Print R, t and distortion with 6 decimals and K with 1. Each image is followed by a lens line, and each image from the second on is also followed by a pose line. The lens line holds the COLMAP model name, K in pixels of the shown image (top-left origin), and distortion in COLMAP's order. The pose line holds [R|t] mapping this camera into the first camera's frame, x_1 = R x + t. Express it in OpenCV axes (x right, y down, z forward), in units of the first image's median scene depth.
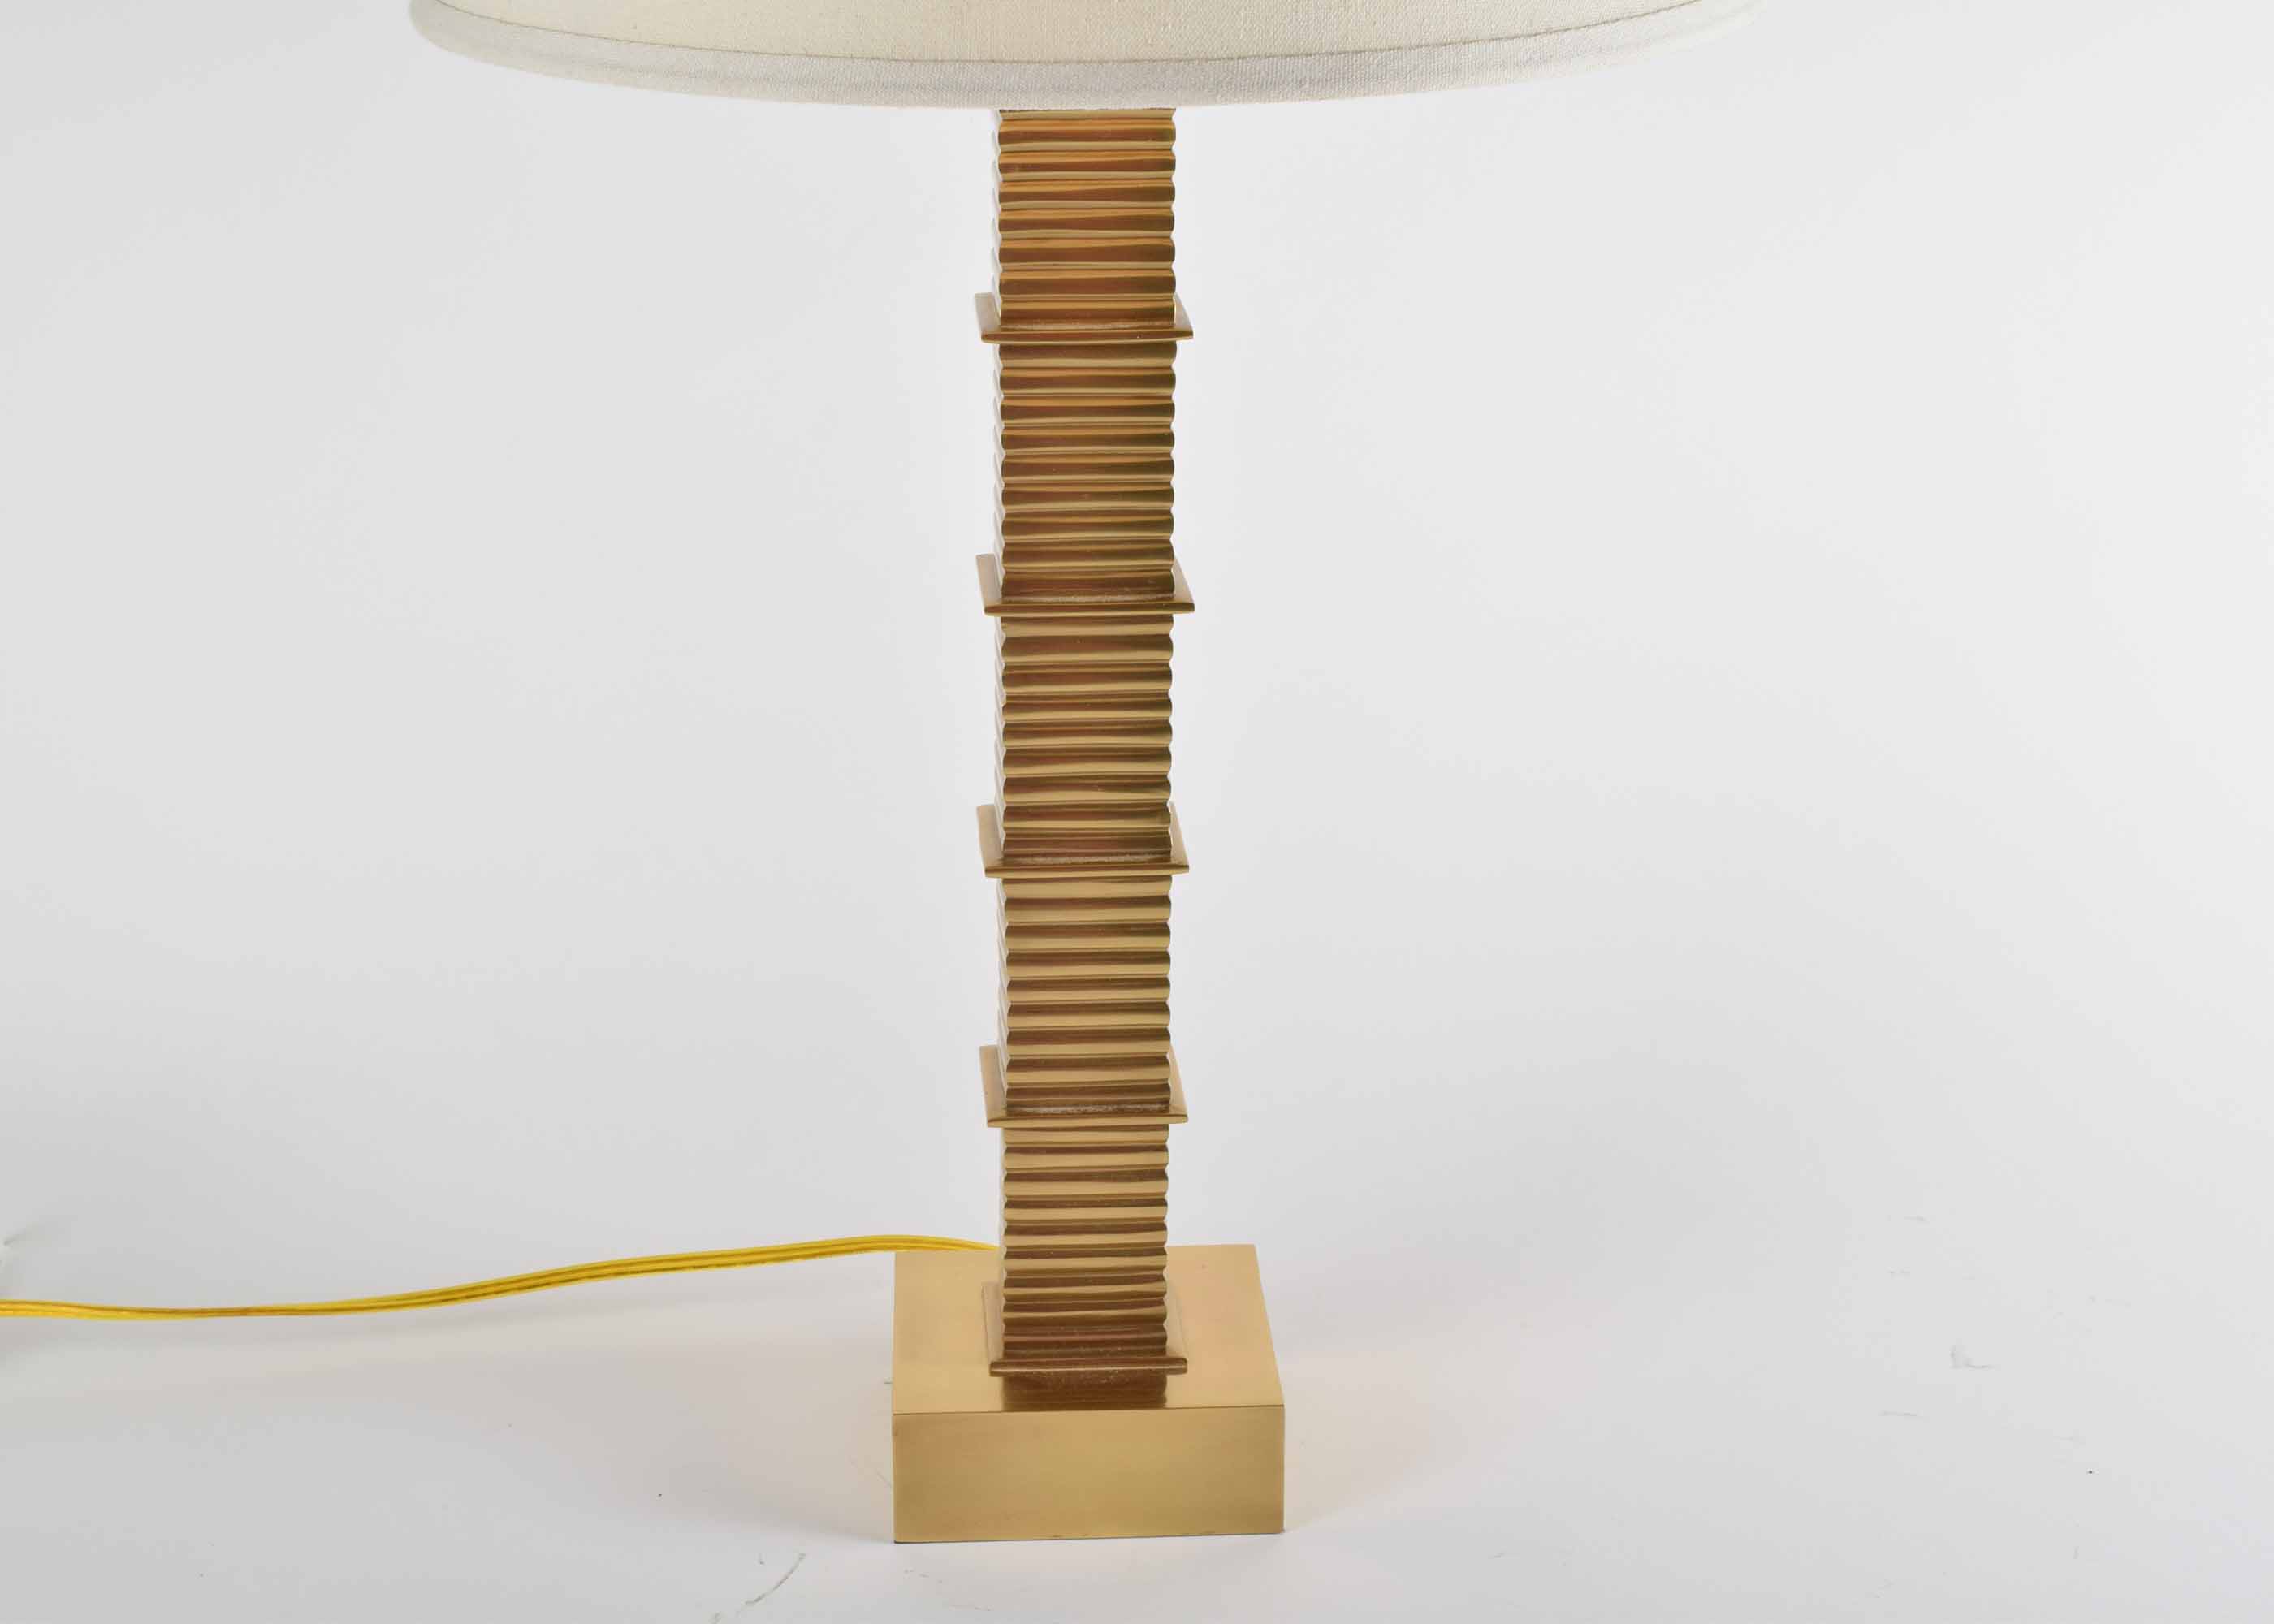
lens RADIAL K [[4289.4, 0, 1138.8], [0, 4289.4, 799.9], [0, 0, 1]] dist [-0.036607, 0.000000]
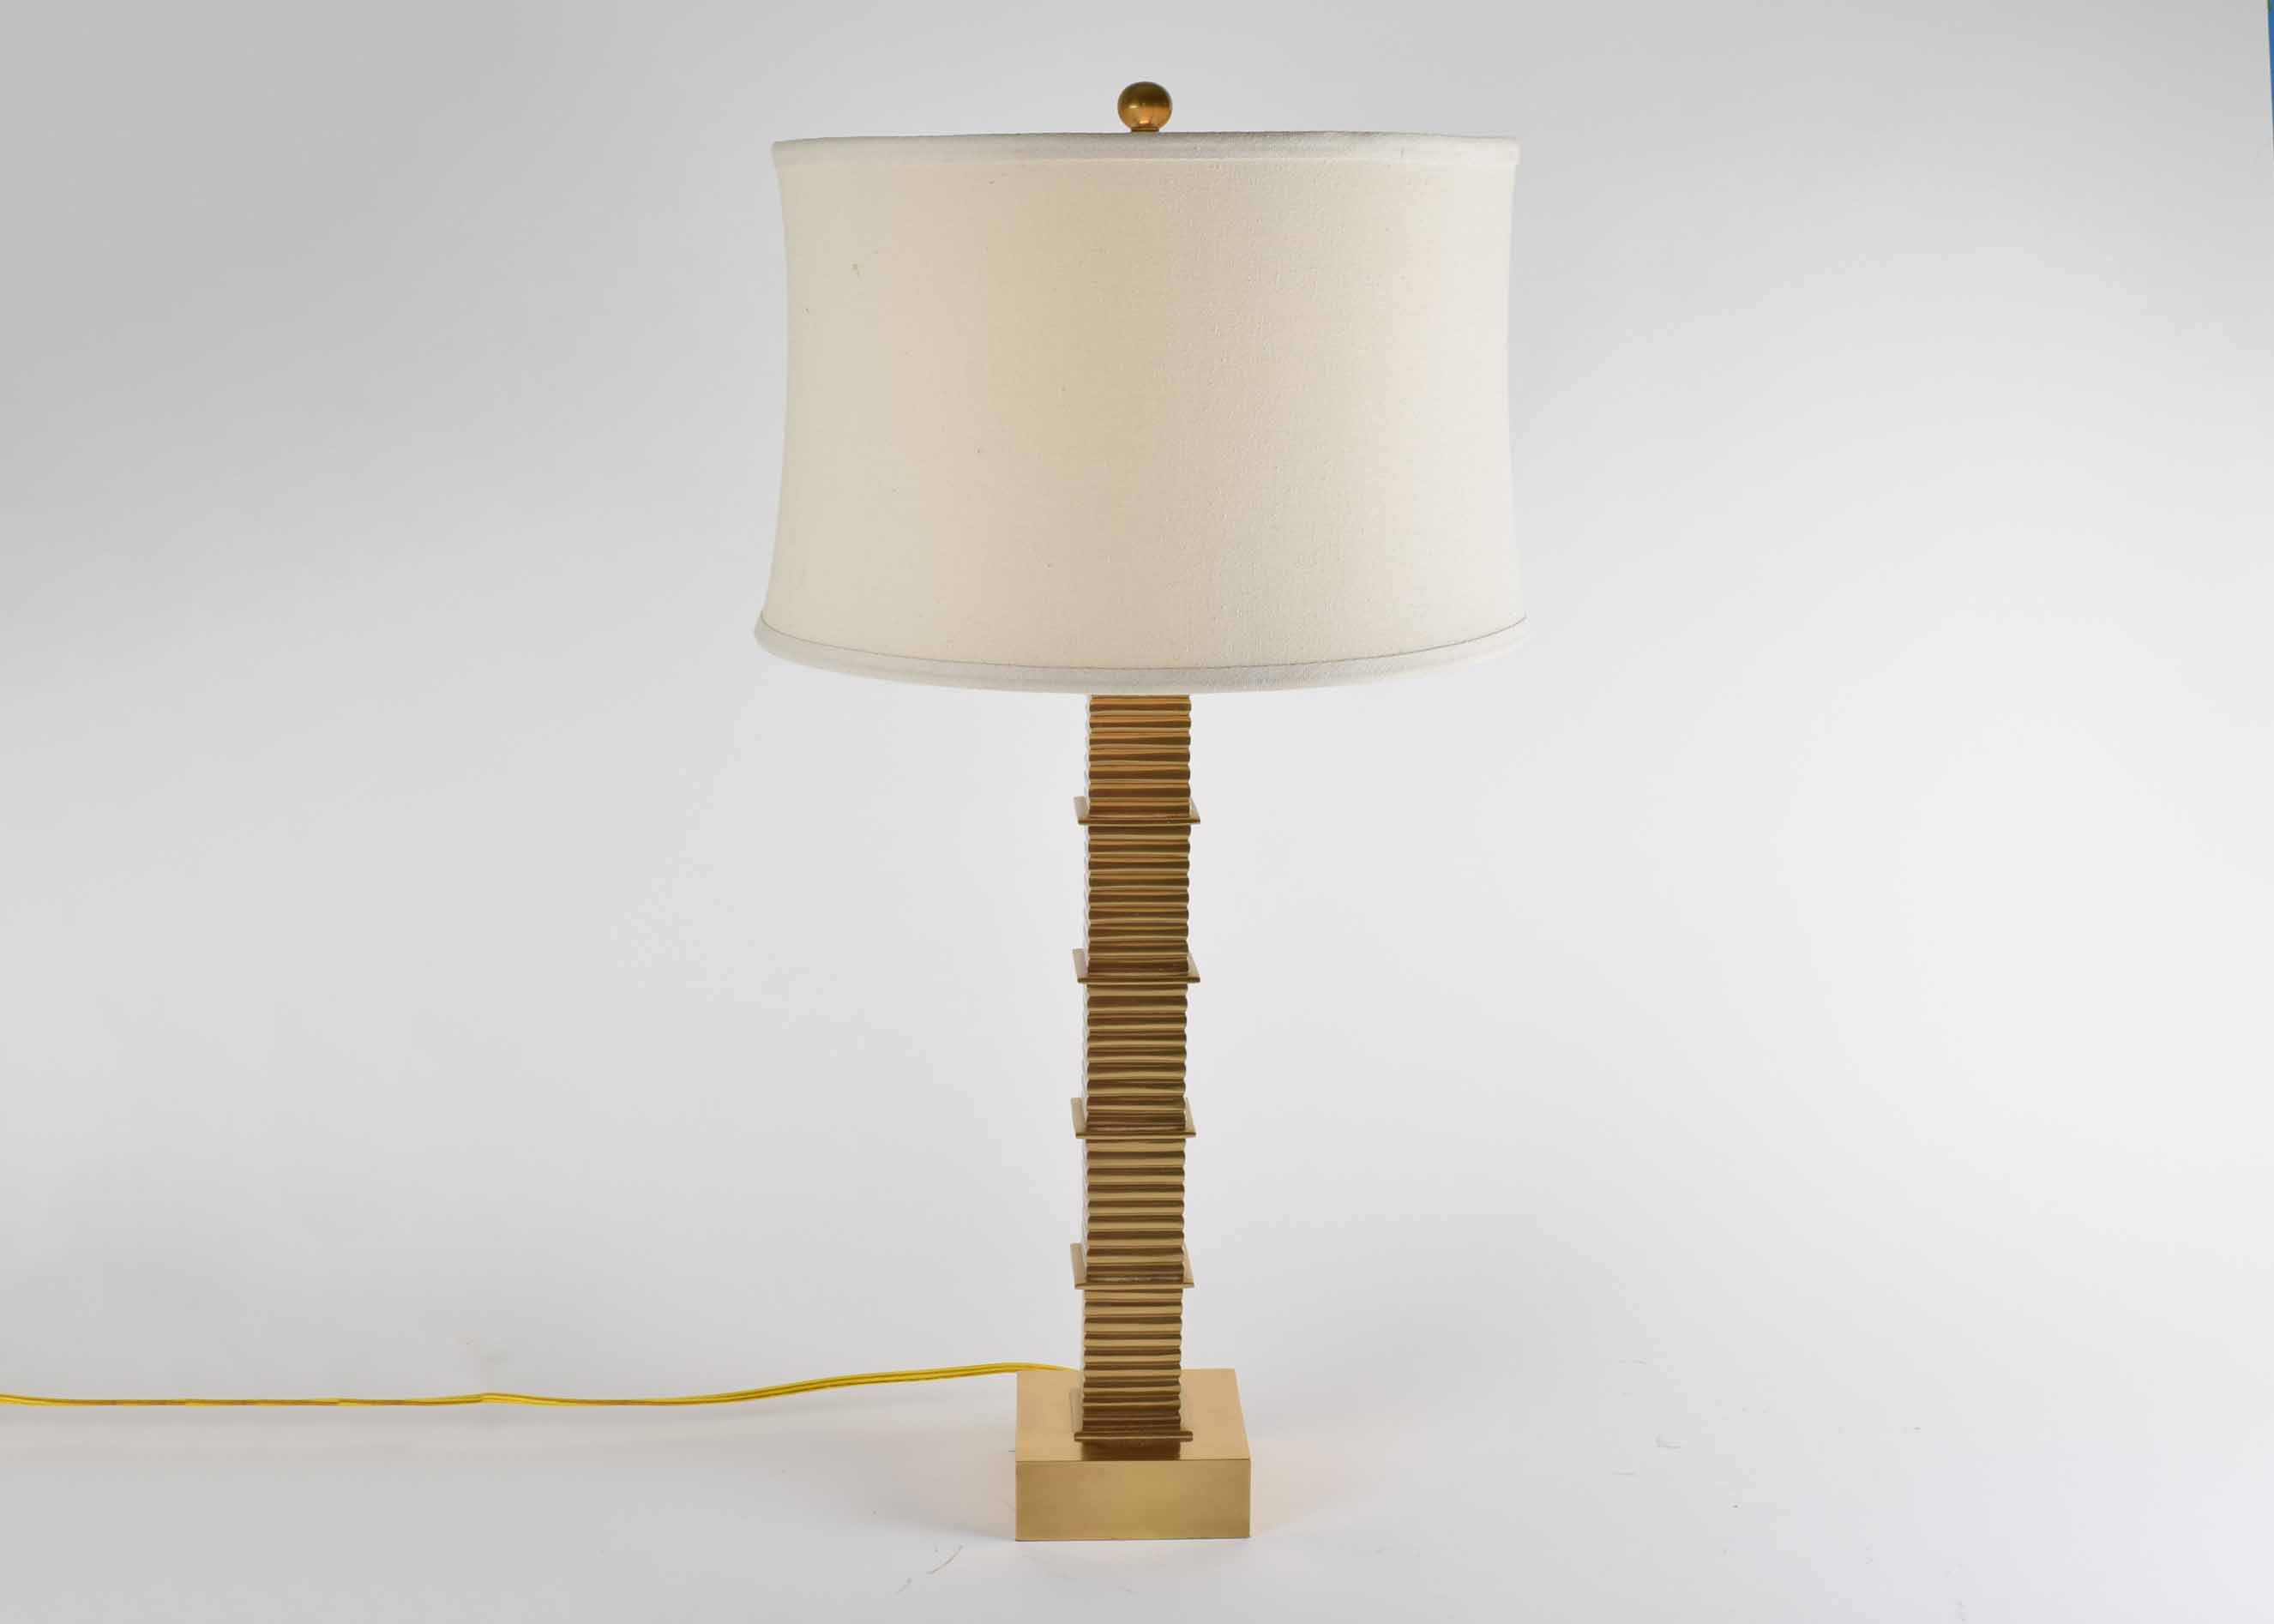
lens RADIAL K [[3001.7, 0, 1137.1], [0, 3001.7, 816.4], [0, 0, 1]] dist [-0.037306, 0.000000]
pose [[0.999889, 0.008930, -0.011925, 0.001433], [-0.010190, 0.993864, -0.110139, 0.021444], [0.010869, 0.110248, 0.993845, -0.189895]]
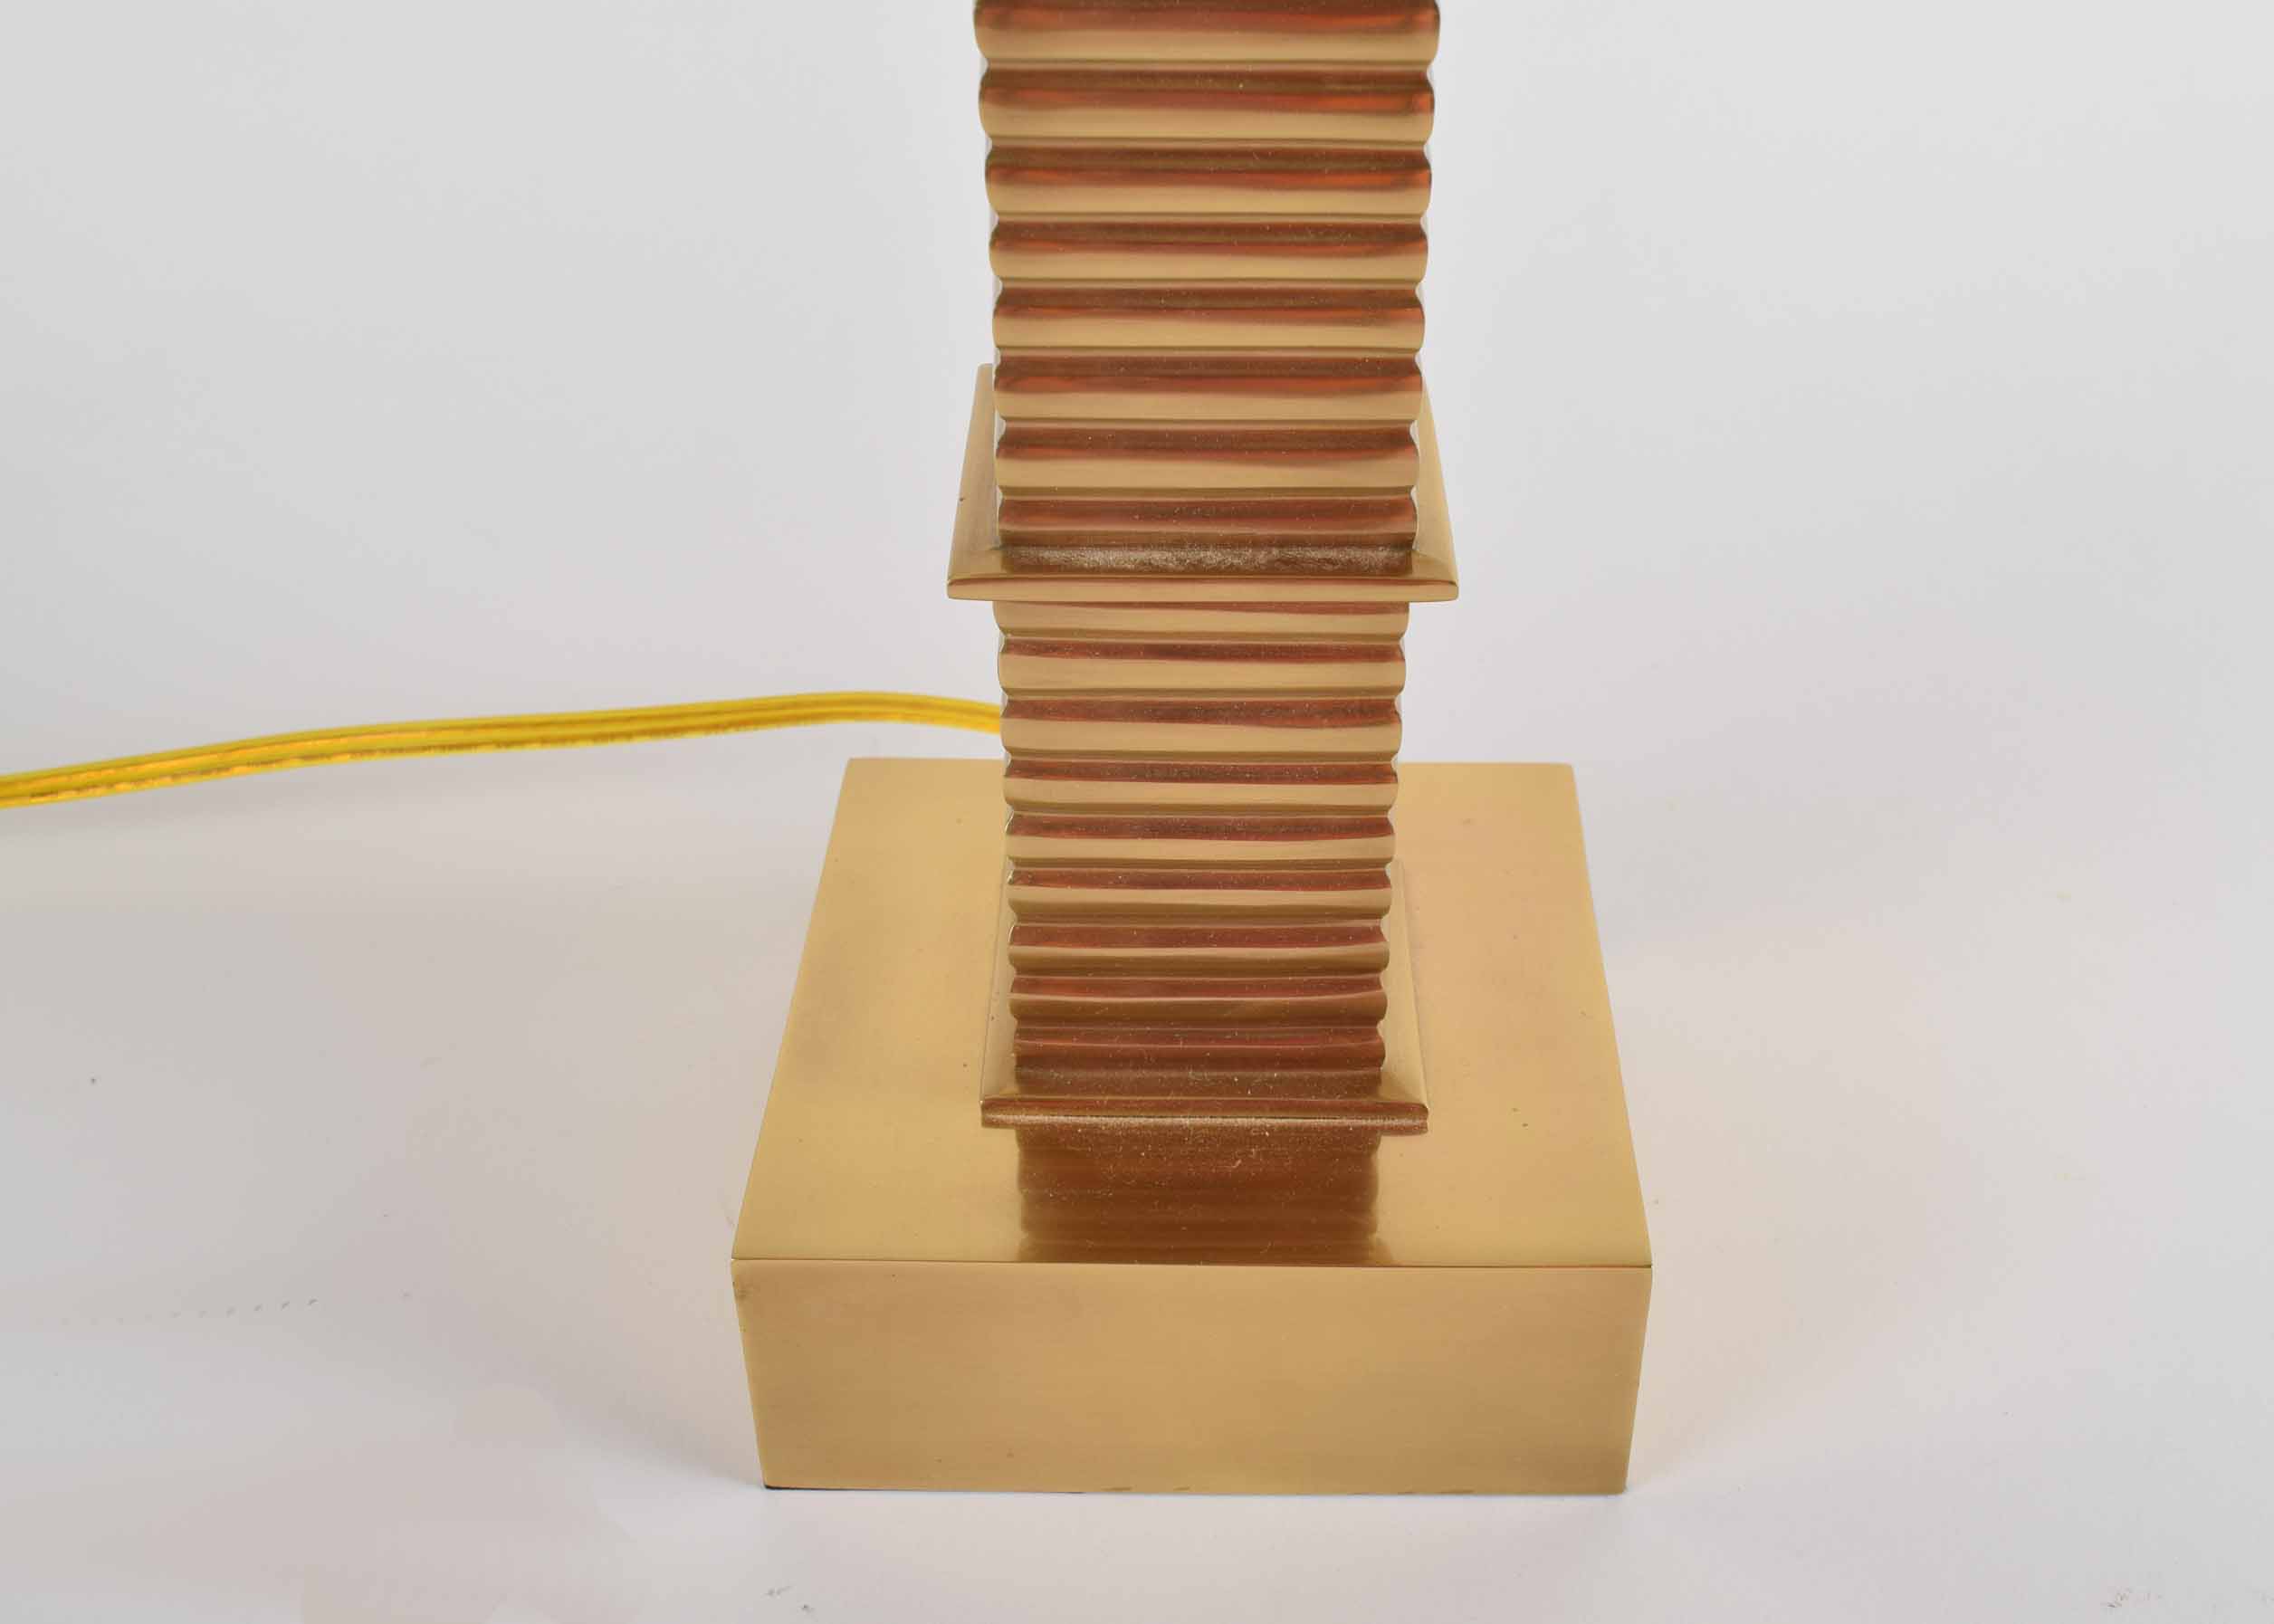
lens RADIAL K [[2593.9, 0, 1159.8], [0, 2593.9, 832.2], [0, 0, 1]] dist [-0.064236, 0.000000]
pose [[0.996312, 0.037255, -0.077299, 0.003387], [-0.012695, 0.954915, 0.296609, 0.025757], [0.084865, -0.294534, 0.951865, 0.771508]]
